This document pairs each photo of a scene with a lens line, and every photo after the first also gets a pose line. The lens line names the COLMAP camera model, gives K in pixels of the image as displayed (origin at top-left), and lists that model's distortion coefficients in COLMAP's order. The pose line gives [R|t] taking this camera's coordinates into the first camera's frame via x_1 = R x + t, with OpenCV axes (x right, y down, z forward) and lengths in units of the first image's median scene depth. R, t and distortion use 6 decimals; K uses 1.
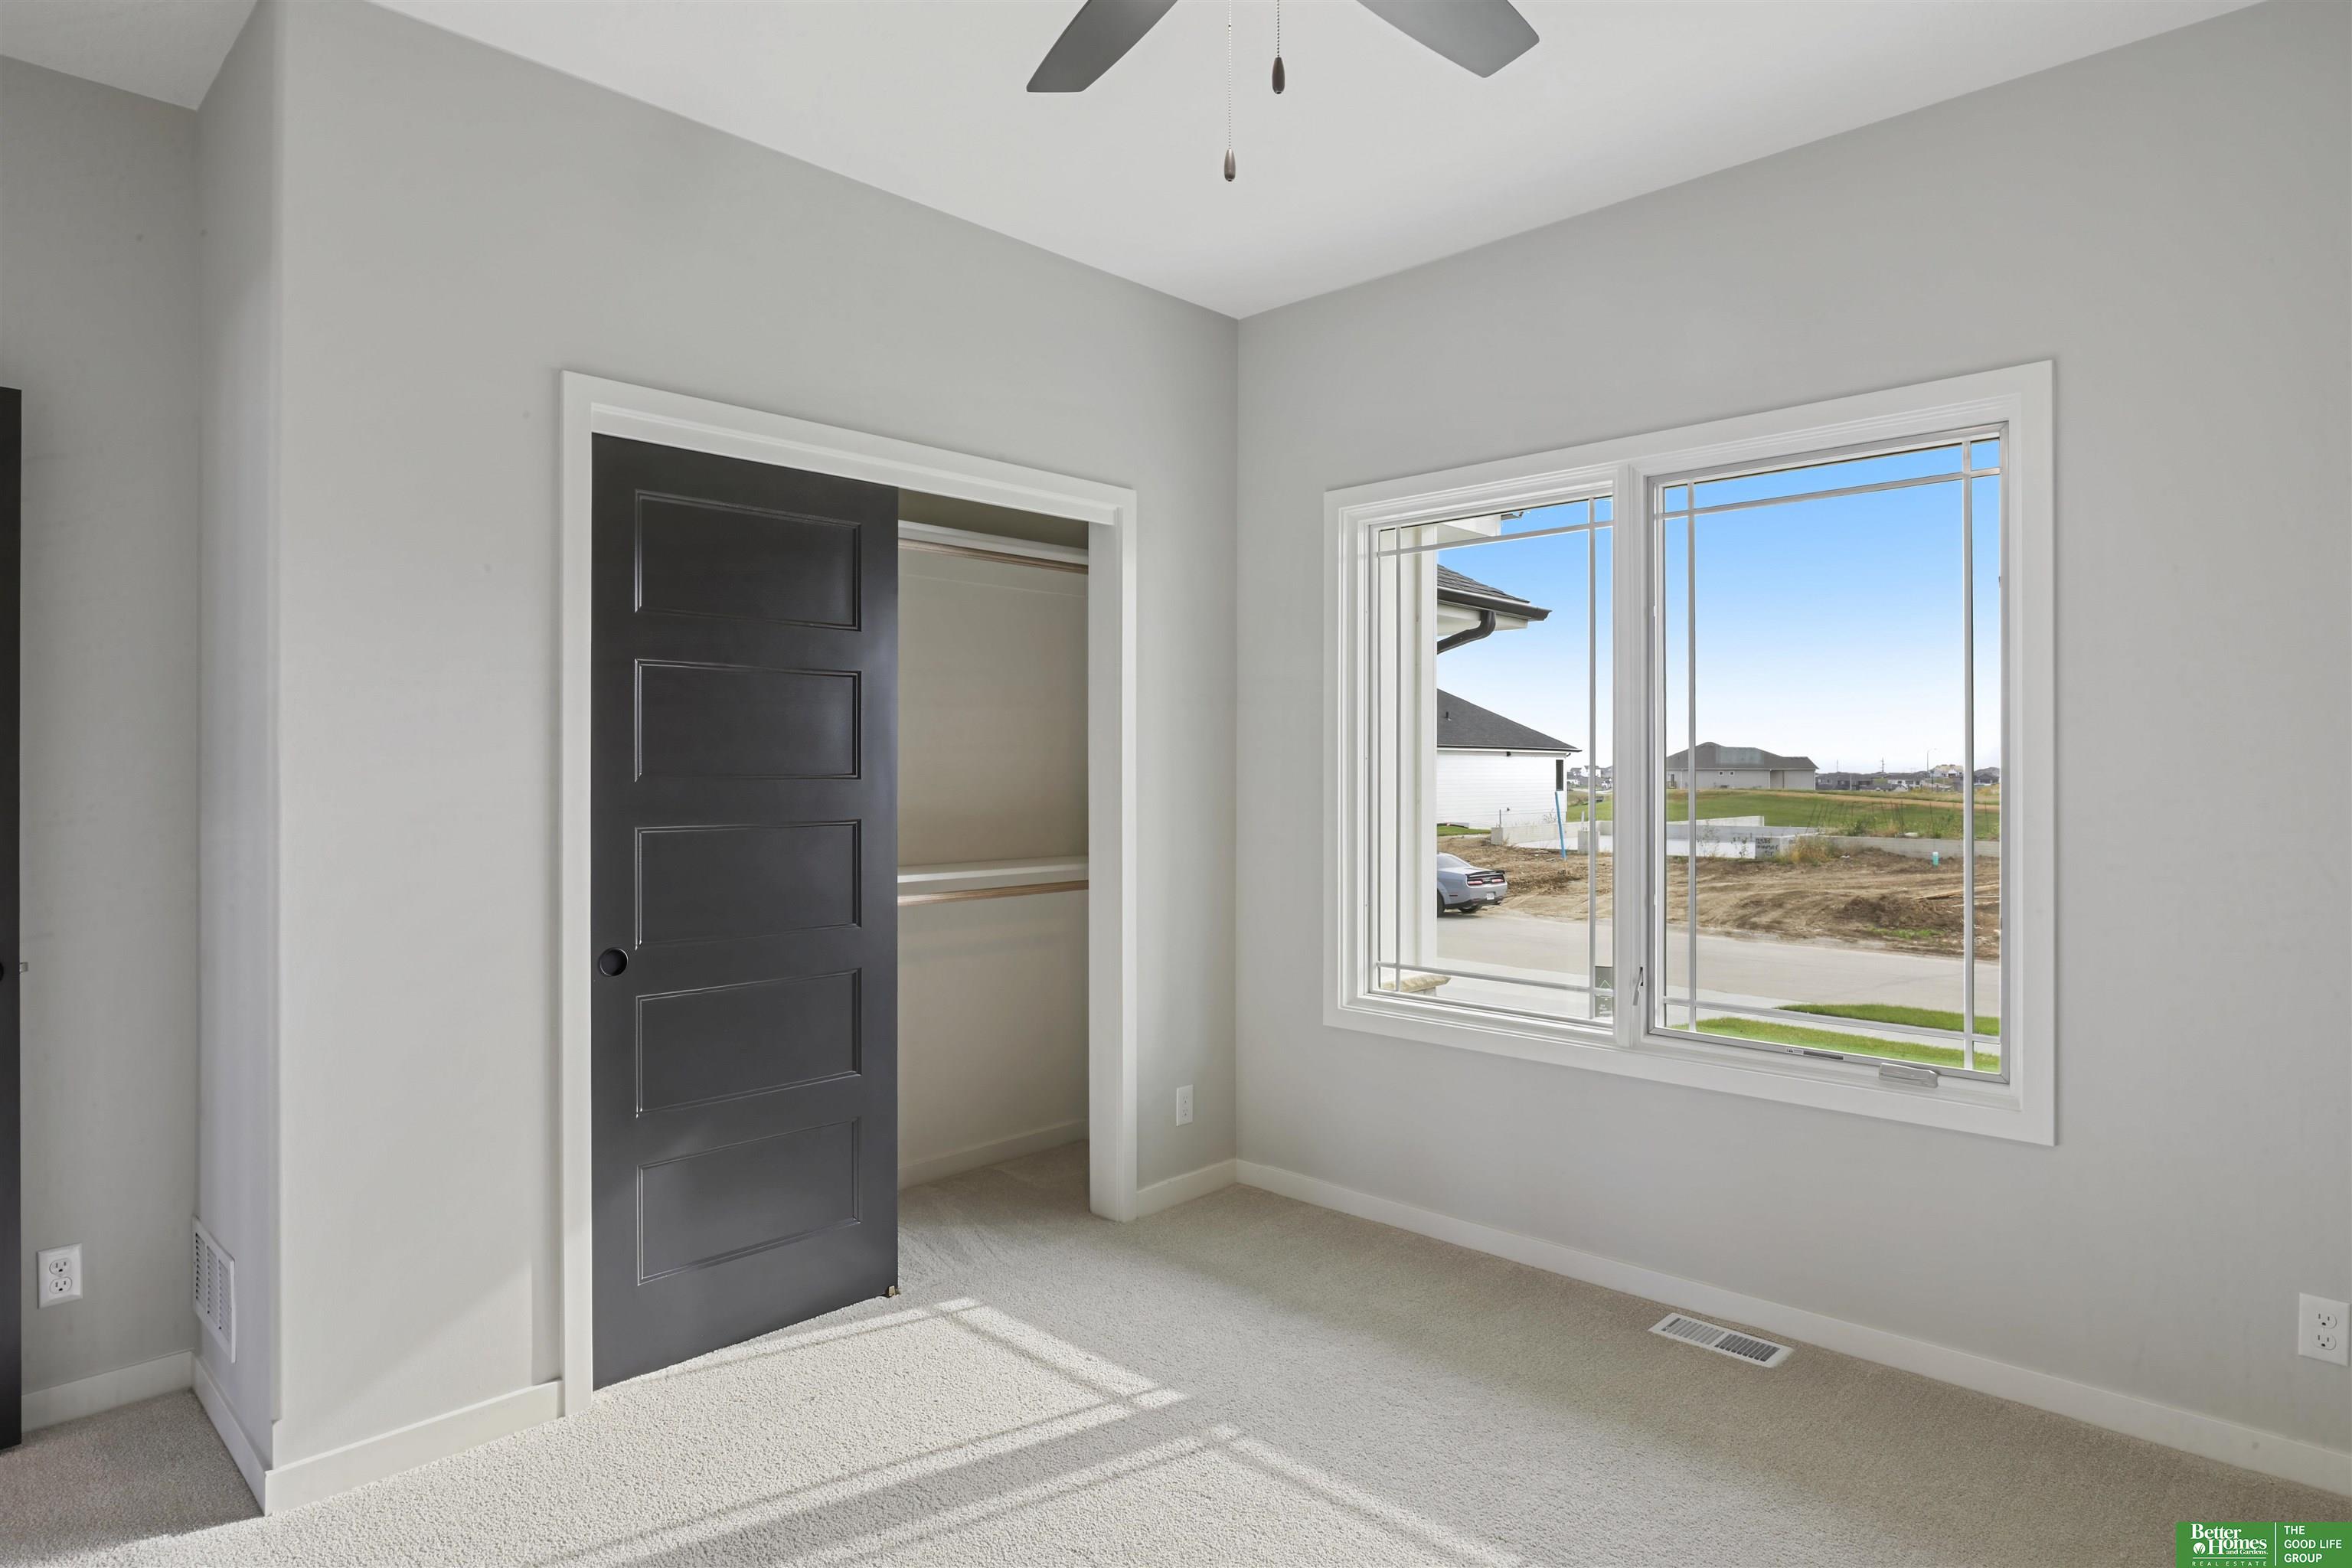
lens RADIAL K [[1291.6, 0, 1180.7], [0, 1291.6, 782.8], [0, 0, 1]] dist [0.004144, 0.001157]
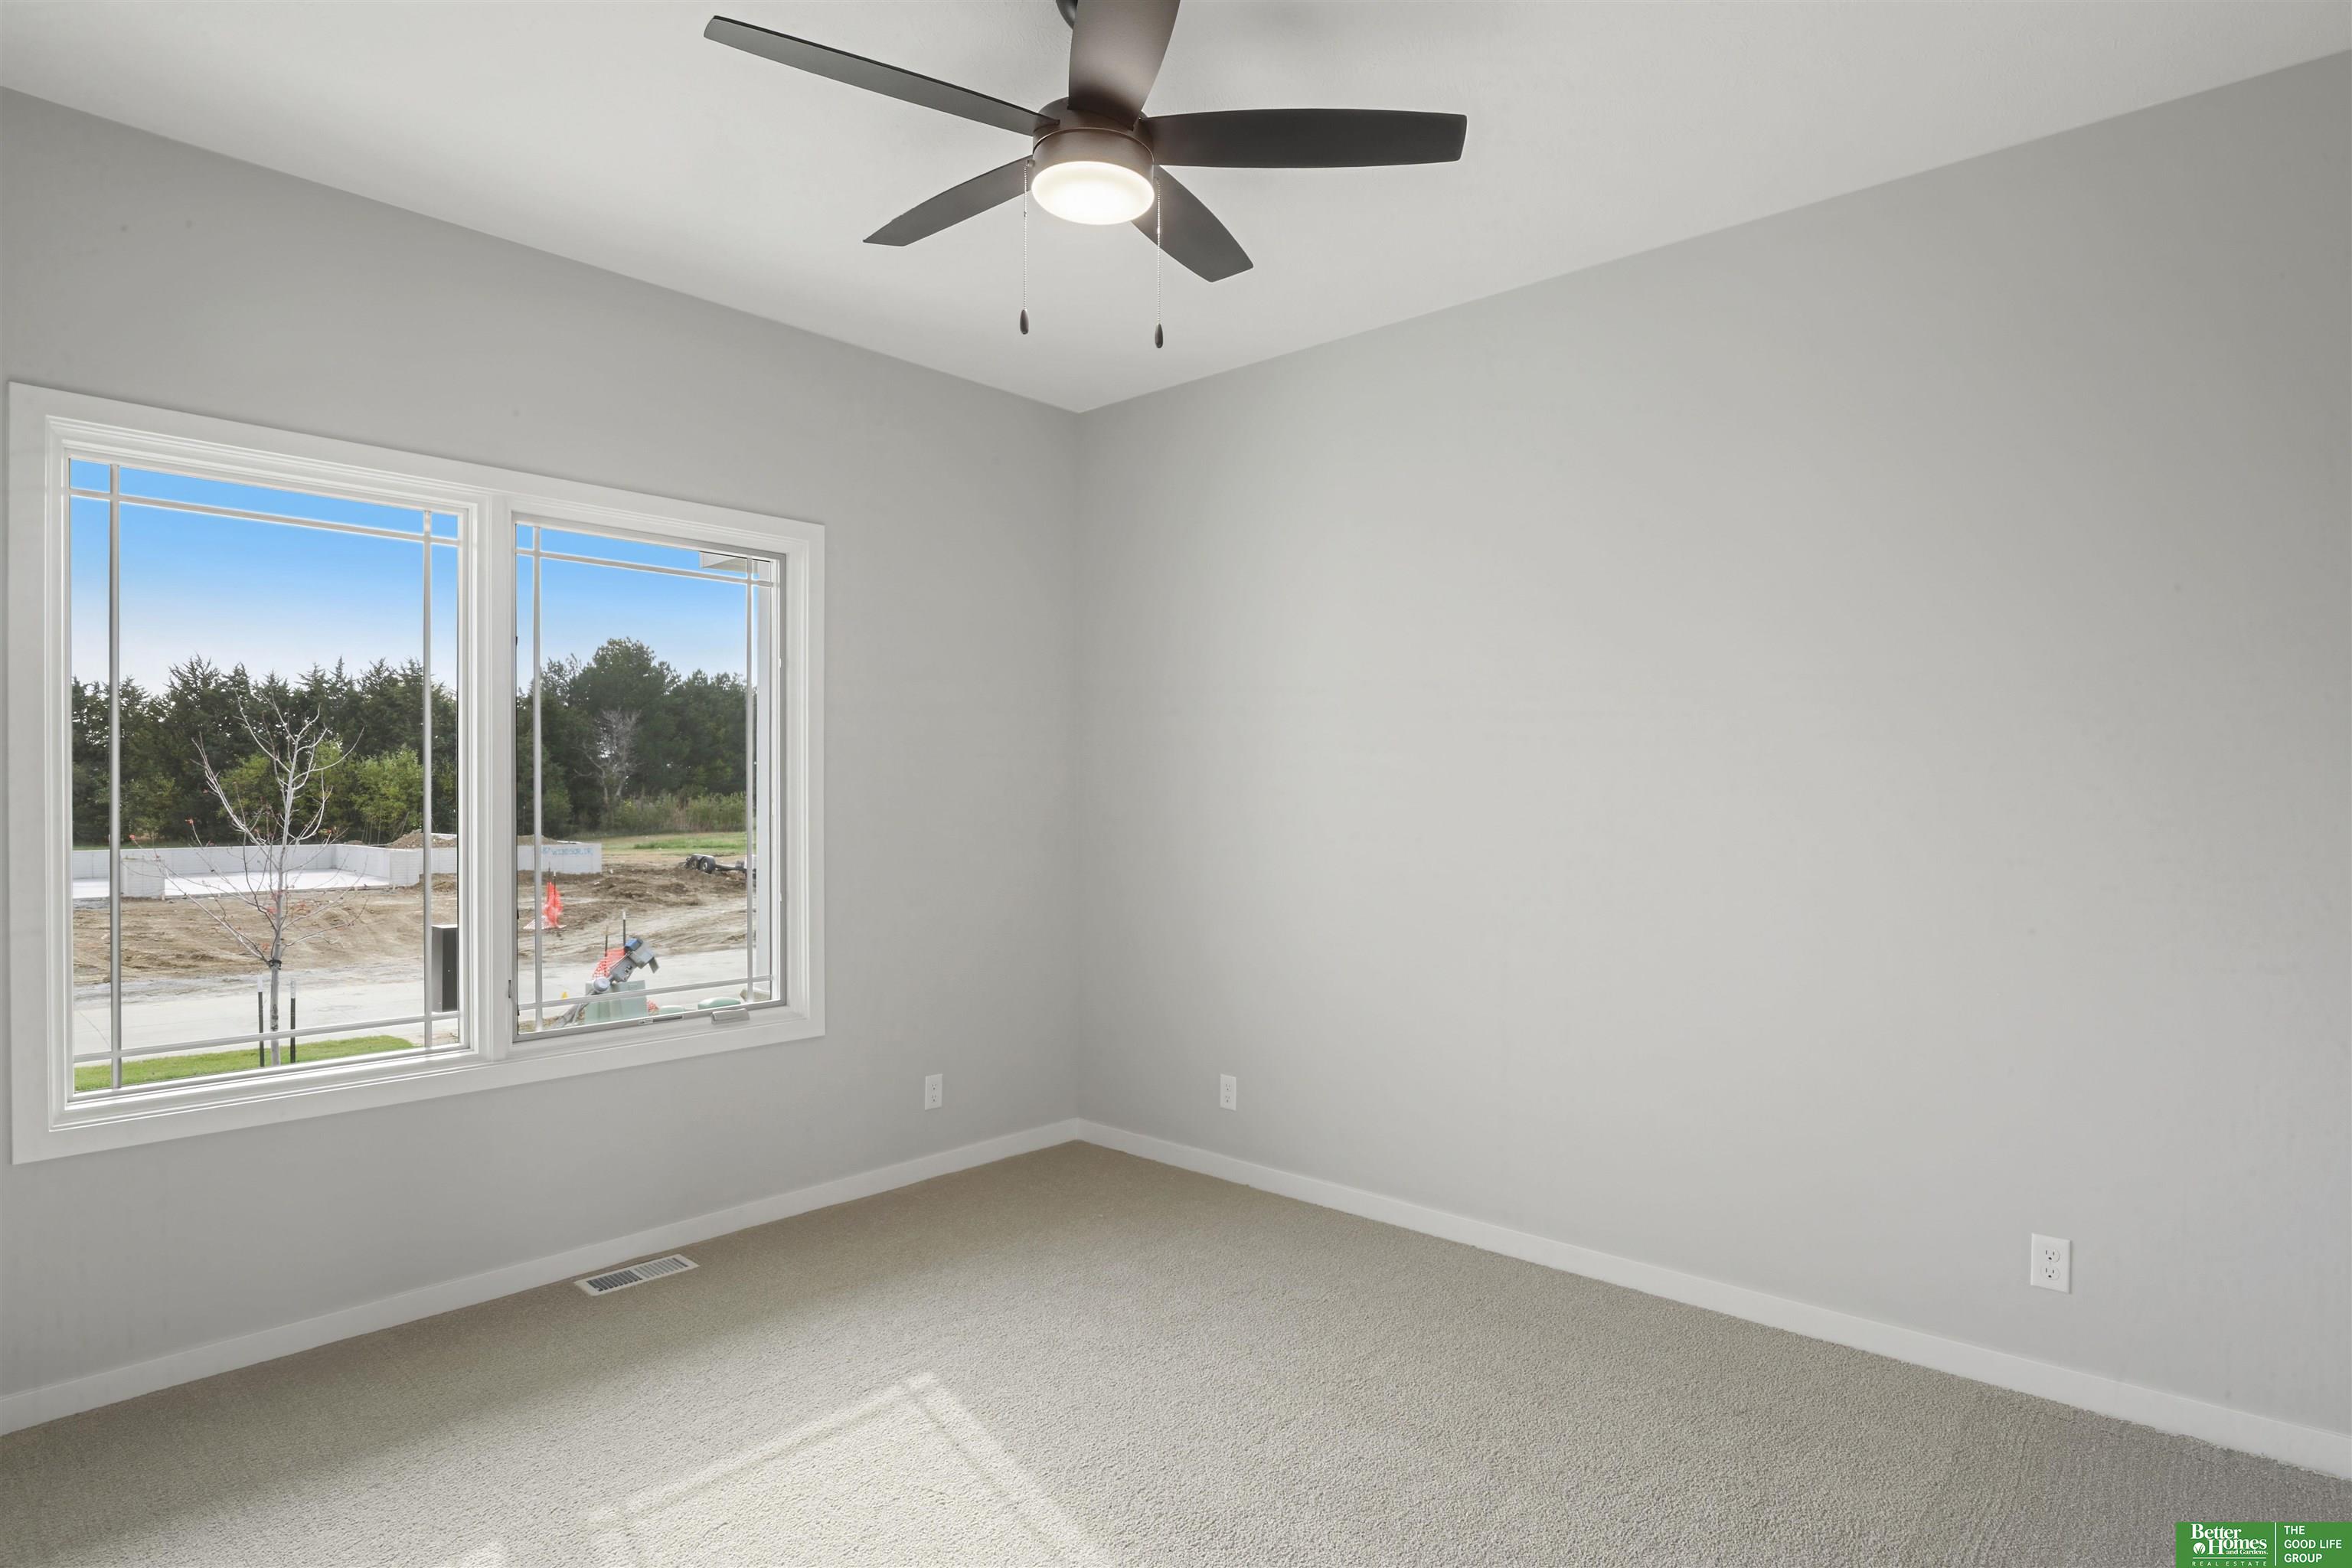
lens RADIAL K [[1328.5, 0, 1180.4], [0, 1328.5, 787.2], [0, 0, 1]] dist [0.004976, 0.001242]
pose [[-0.031126, -0.000586, 0.999515, -0.805973], [-0.001624, 0.999999, 0.000536, -0.015928], [-0.999514, -0.001607, -0.031127, 0.536752]]
